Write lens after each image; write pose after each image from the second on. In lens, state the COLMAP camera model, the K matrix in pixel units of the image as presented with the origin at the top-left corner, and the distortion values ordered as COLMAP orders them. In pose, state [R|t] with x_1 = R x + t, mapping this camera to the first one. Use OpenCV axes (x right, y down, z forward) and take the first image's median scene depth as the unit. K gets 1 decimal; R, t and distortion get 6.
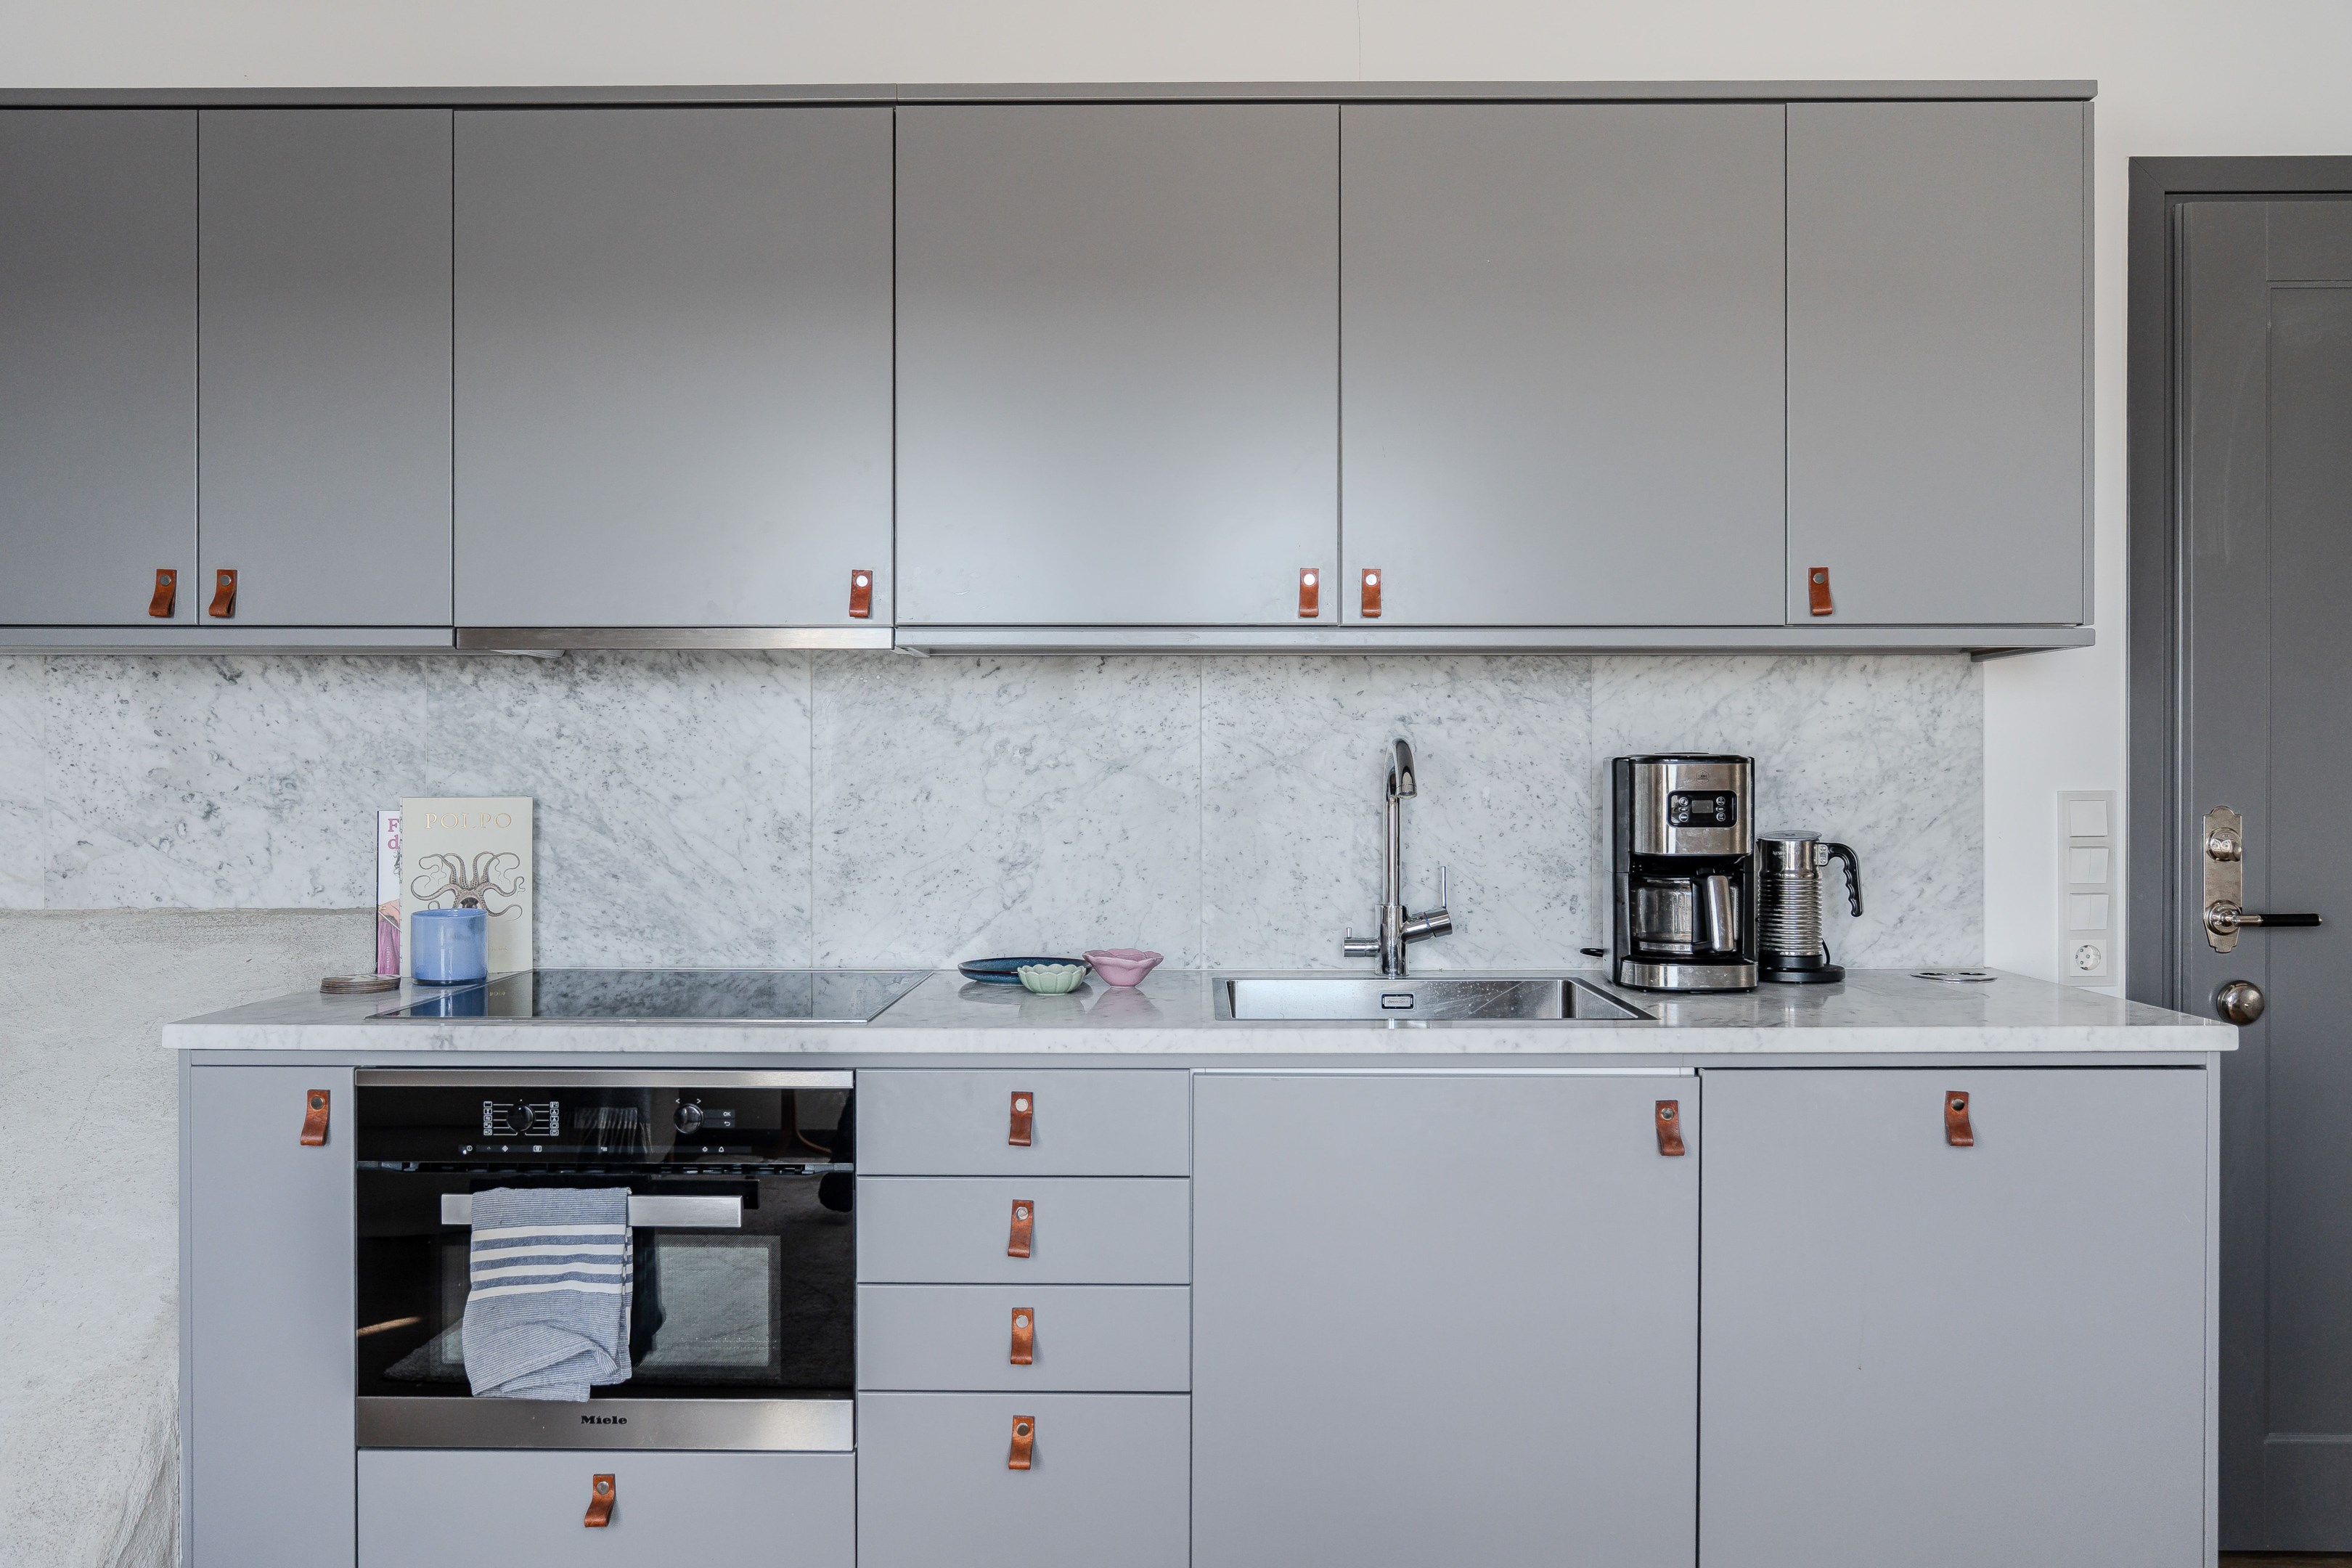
lens RADIAL K [[1649.8, 0, 1174.9], [0, 1649.8, 784.2], [0, 0, 1]] dist [-0.008468, -0.002665]
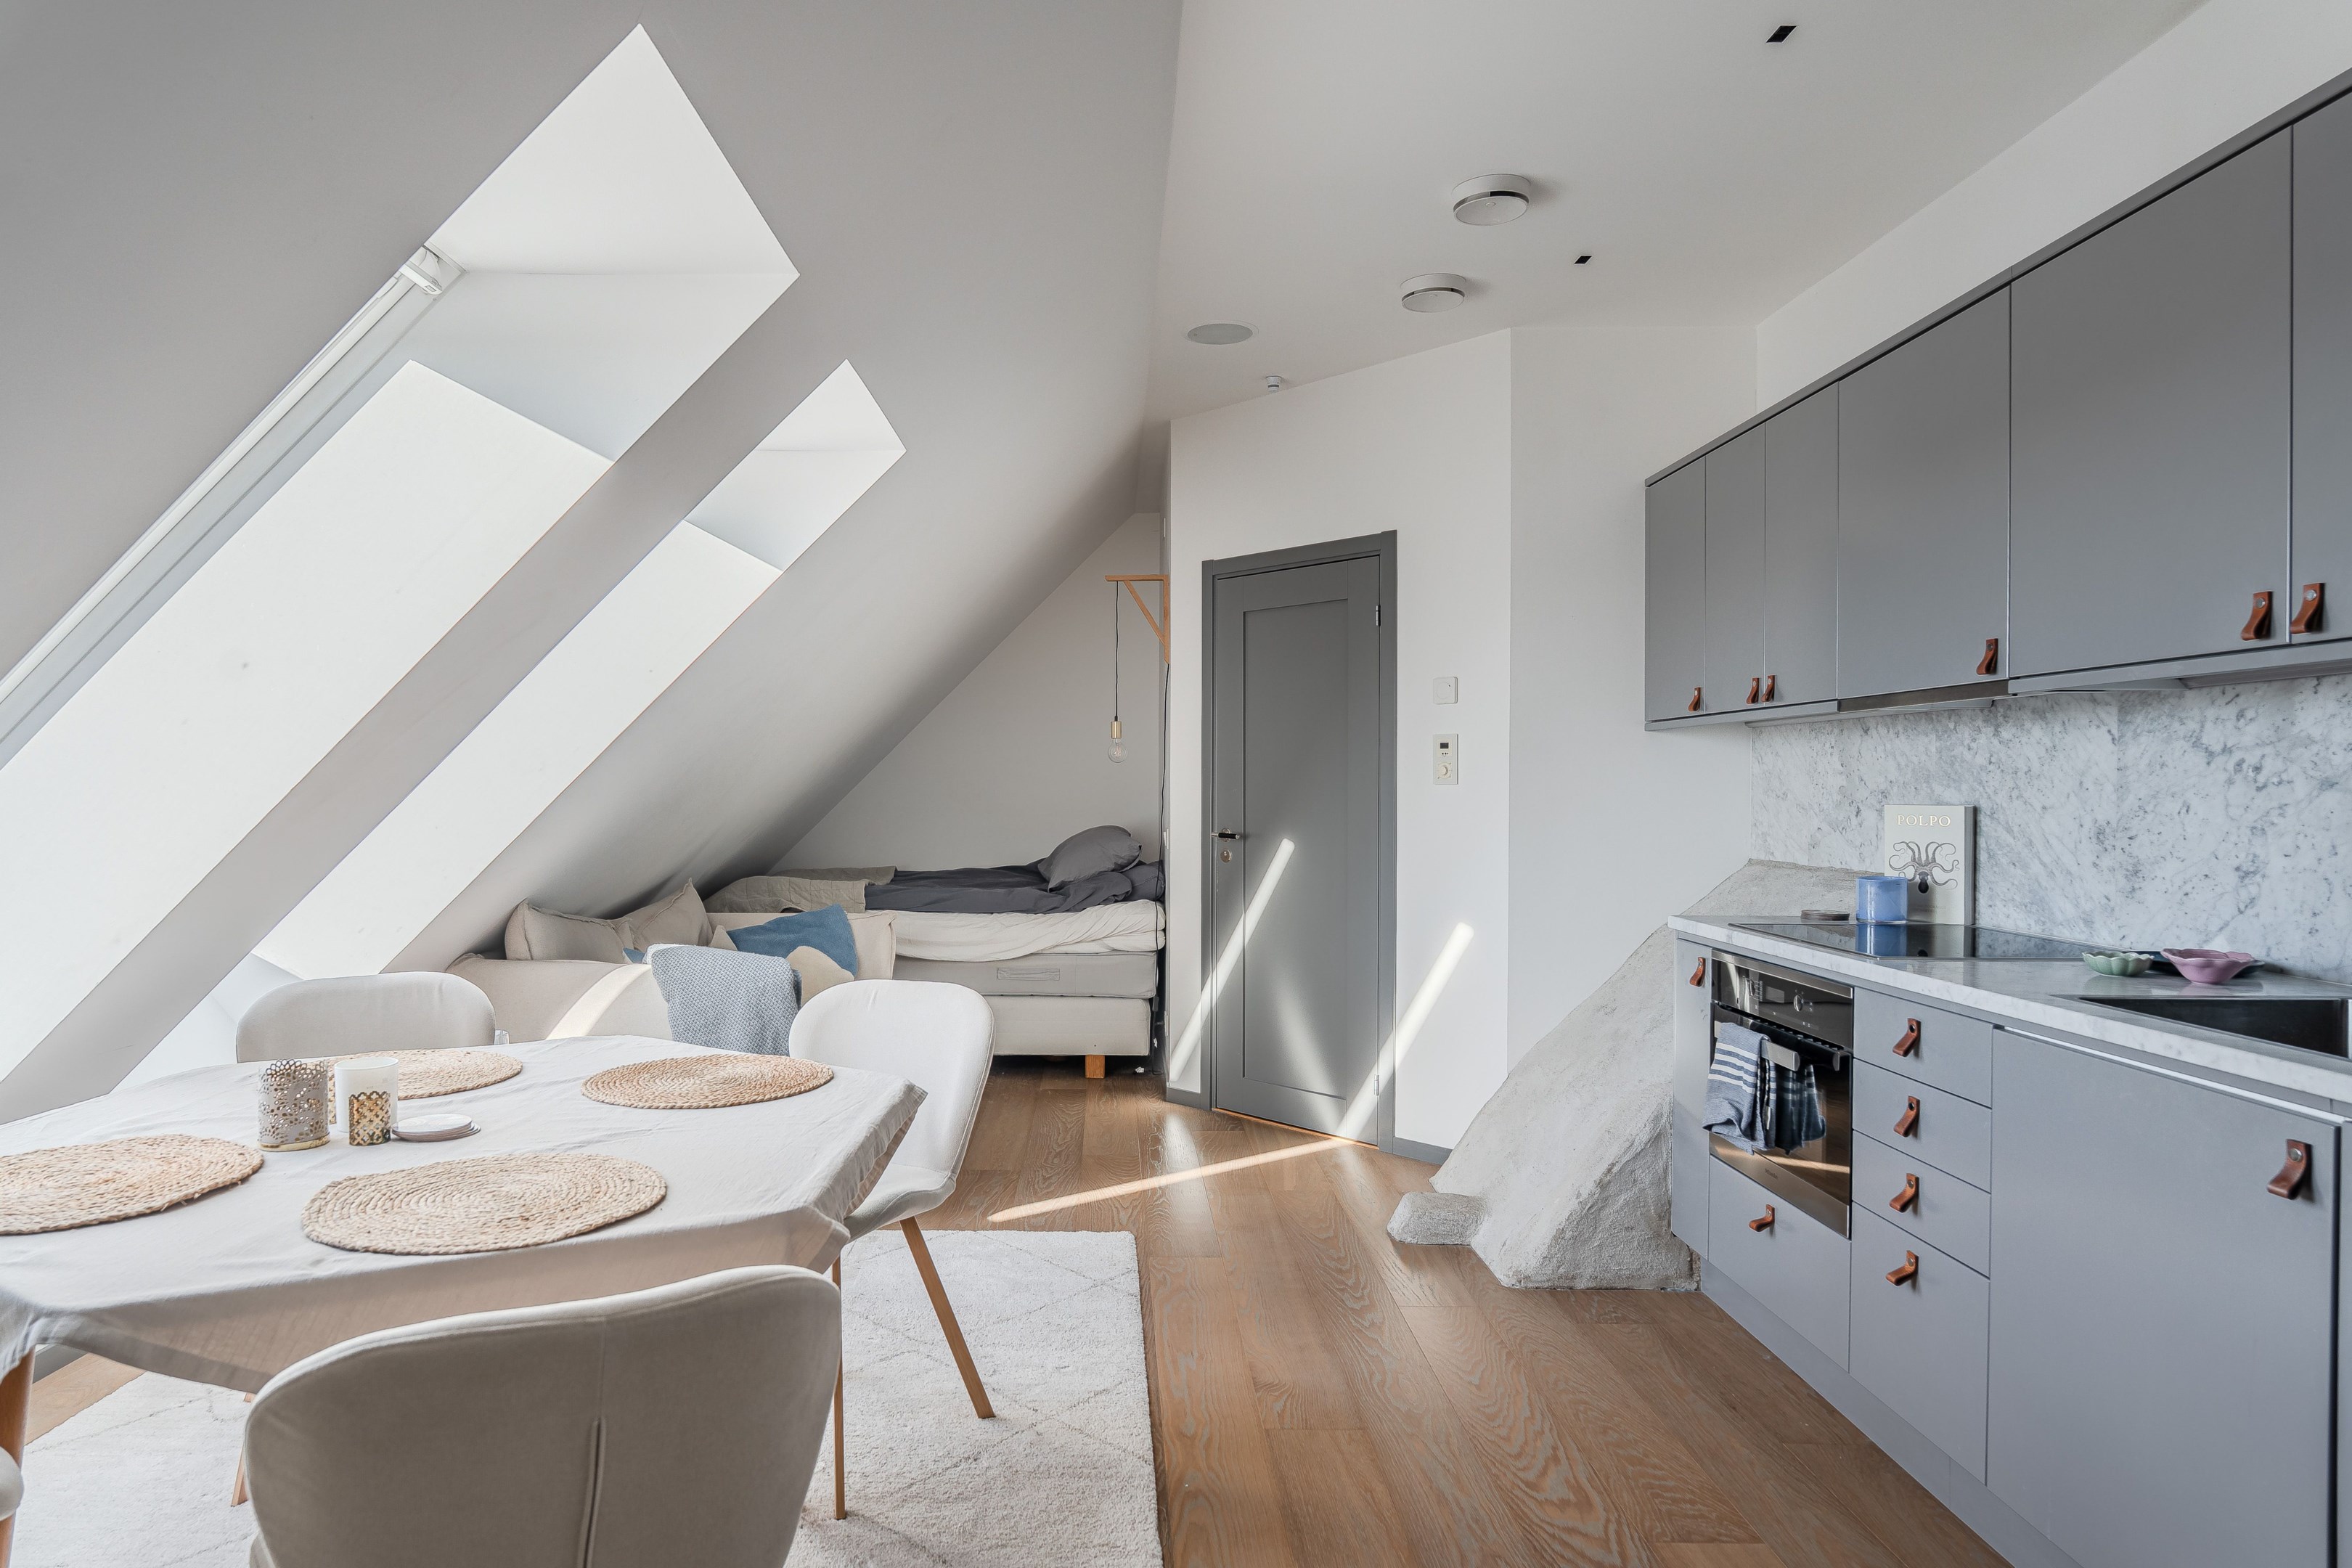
lens RADIAL K [[1377.6, 0, 1165.4], [0, 1377.6, 799.9], [0, 0, 1]] dist [-0.014796, 0.000990]
pose [[0.049337, 0.009030, -0.998741, 0.771461], [-0.006412, 0.999941, 0.008724, -0.003331], [0.998762, 0.005973, 0.049392, 0.235249]]
